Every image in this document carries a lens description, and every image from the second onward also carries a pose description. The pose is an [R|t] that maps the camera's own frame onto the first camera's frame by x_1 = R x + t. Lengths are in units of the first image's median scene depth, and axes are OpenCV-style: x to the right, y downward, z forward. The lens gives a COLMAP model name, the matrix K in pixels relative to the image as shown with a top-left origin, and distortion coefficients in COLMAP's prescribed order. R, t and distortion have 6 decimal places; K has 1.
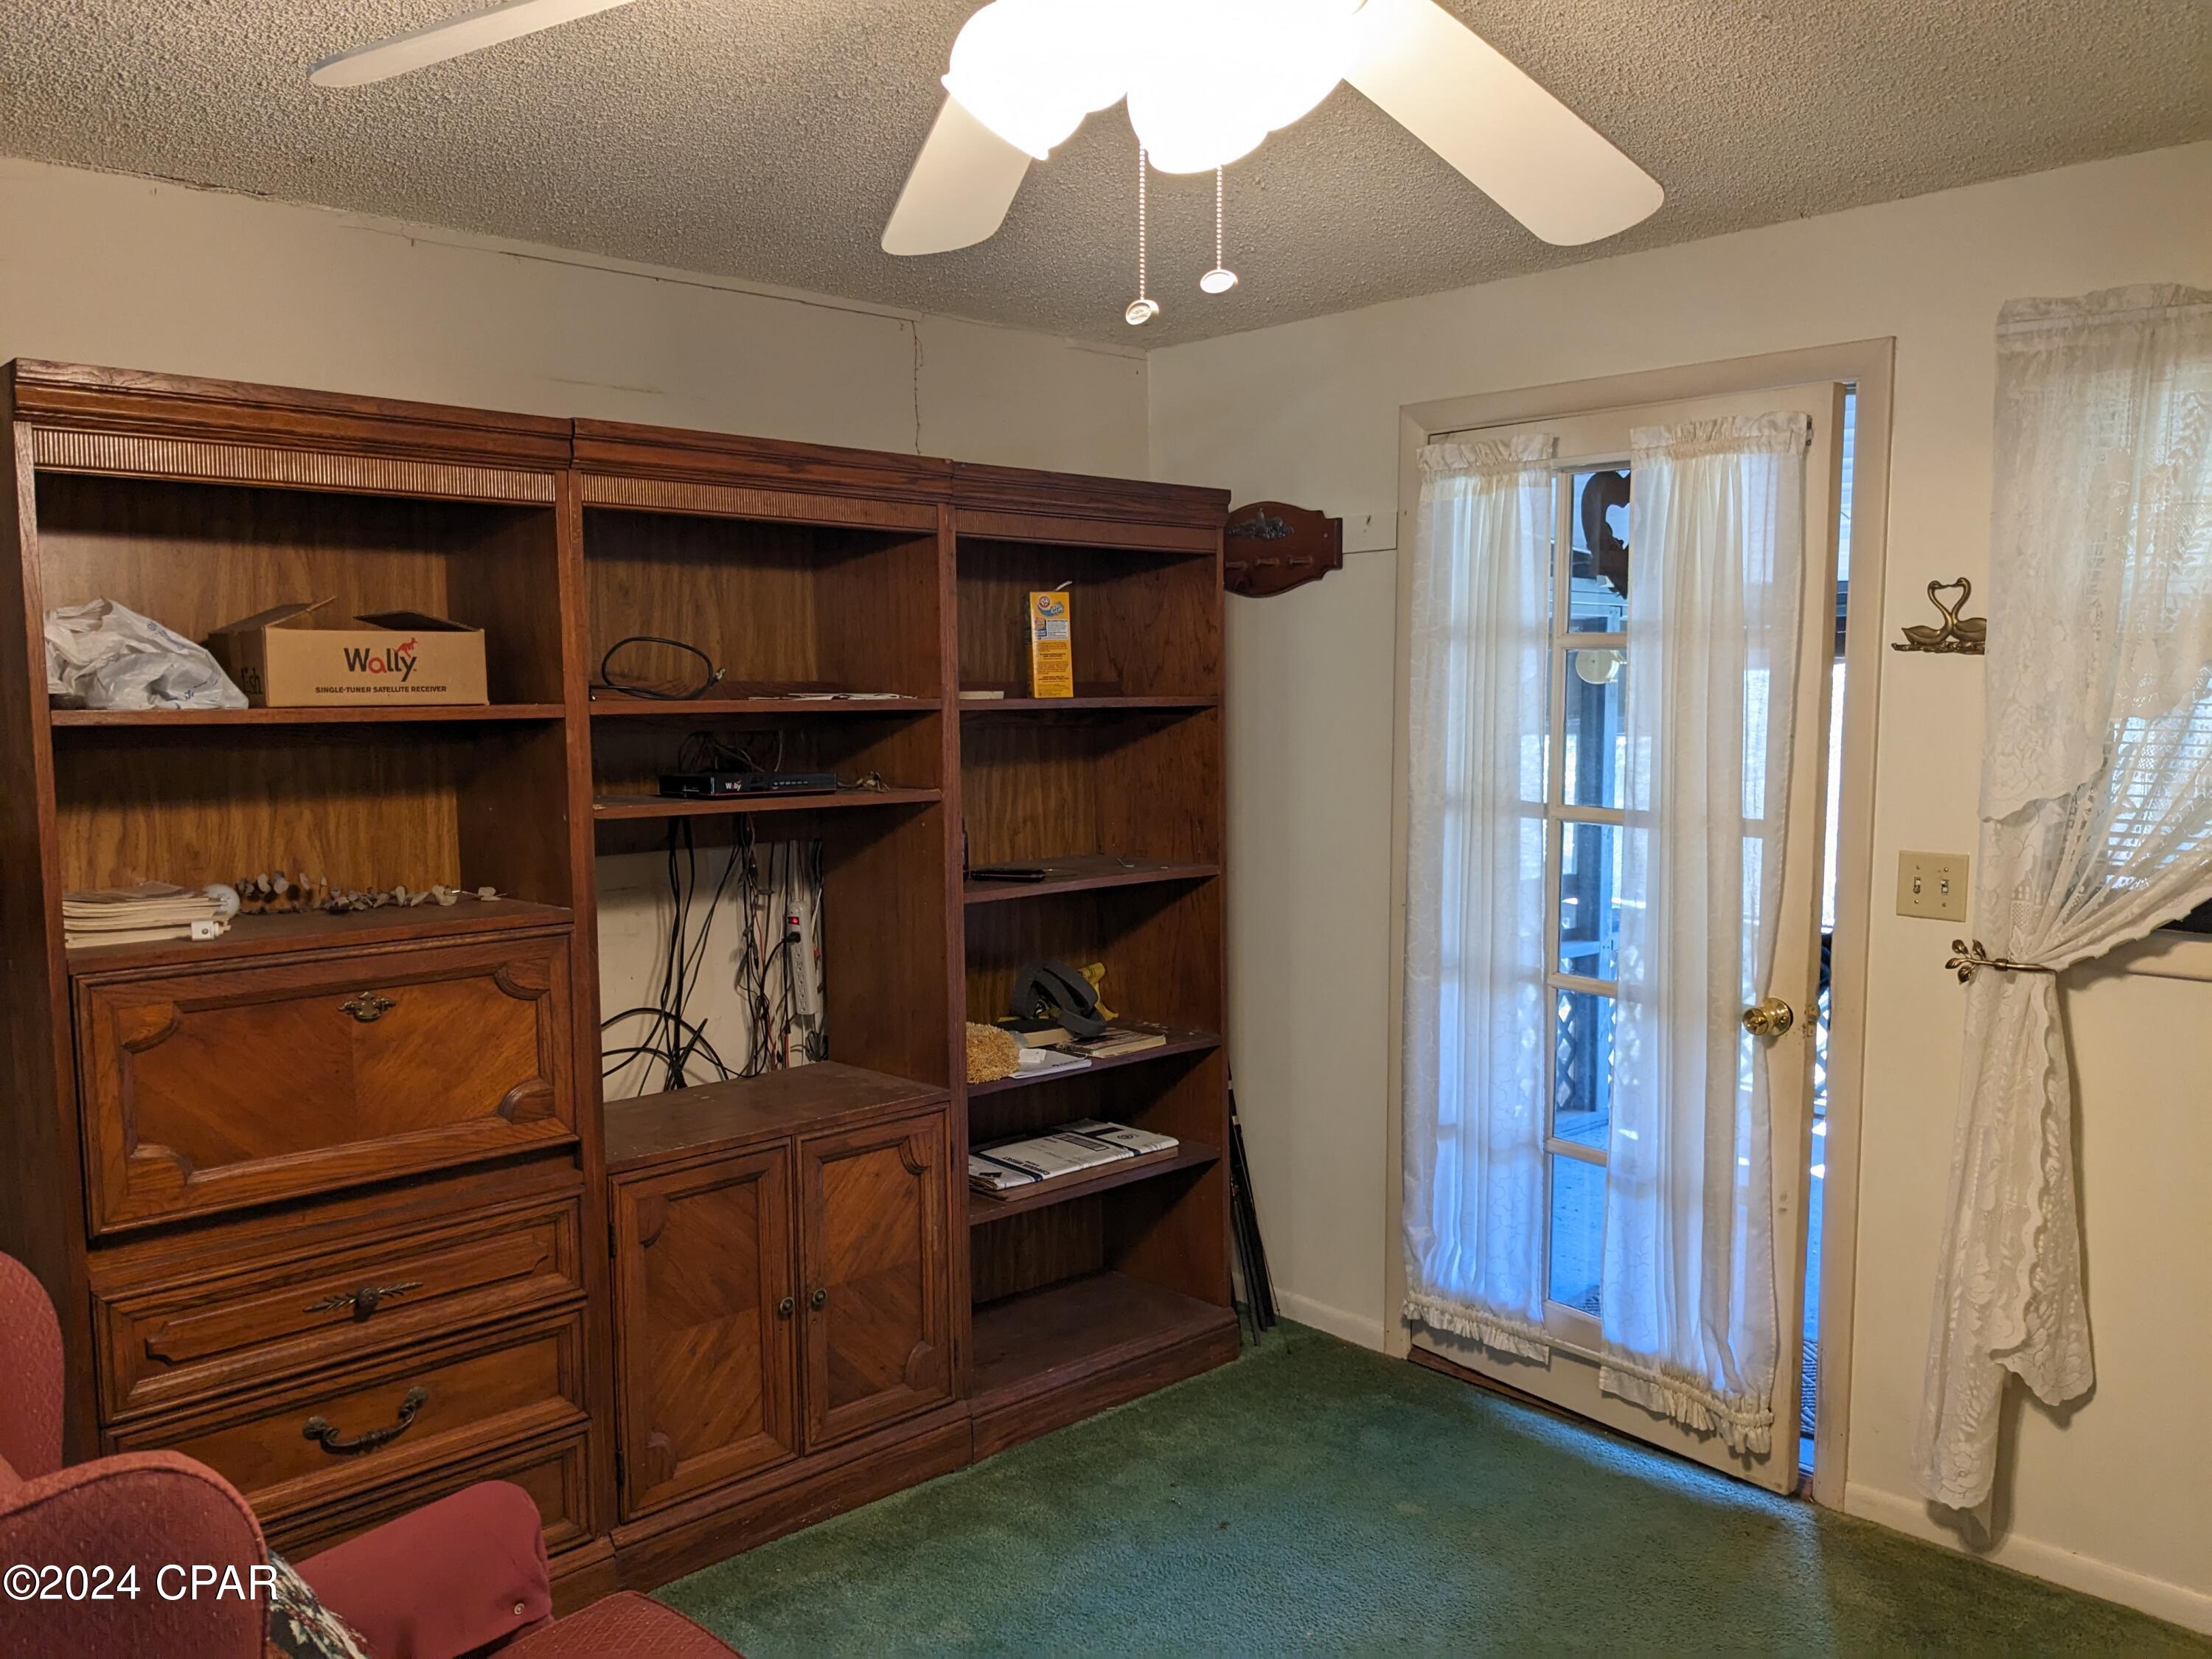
lens RADIAL K [[1754.2, 0, 1107.1], [0, 1754.2, 840.1], [0, 0, 1]] dist [0.056591, -0.088302]
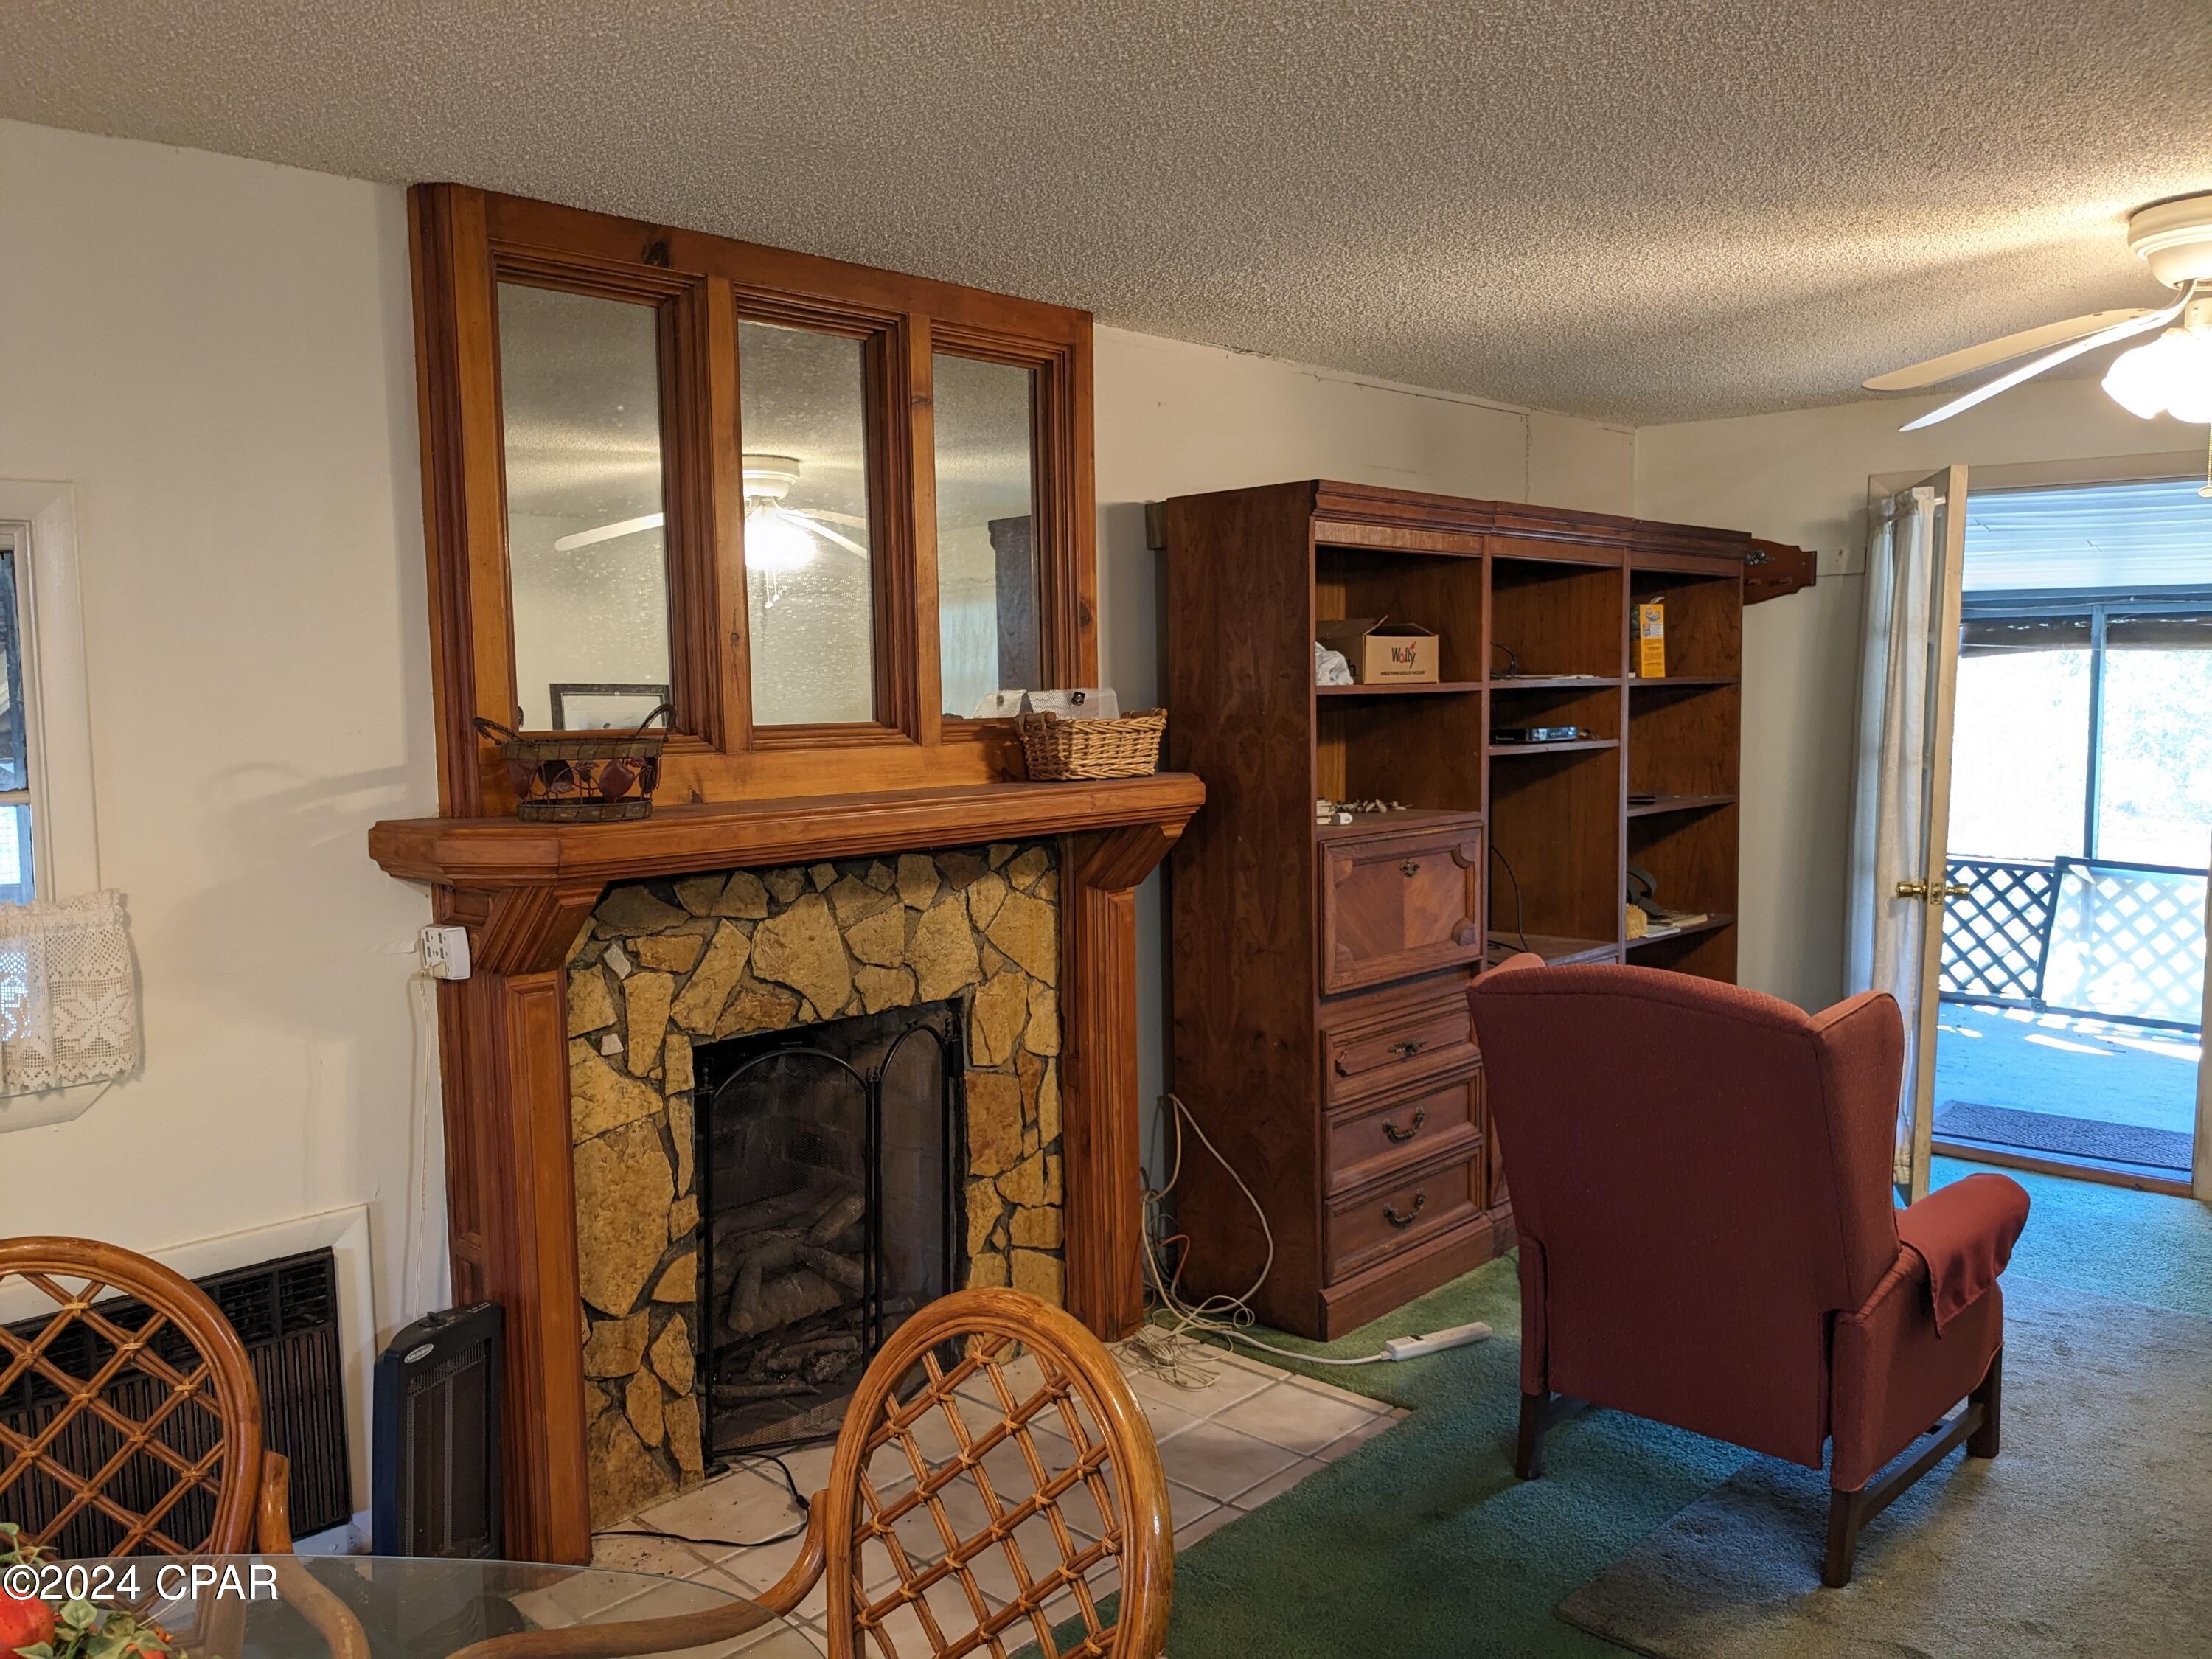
lens RADIAL K [[1754.2, 0, 1105.6], [0, 1754.2, 833.1], [0, 0, 1]] dist [0.056591, -0.088302]
pose [[0.998606, -0.009067, 0.052005, -0.608109], [0.009002, 0.999958, 0.001481, 0.044530], [-0.052016, -0.001011, 0.998646, -0.468542]]
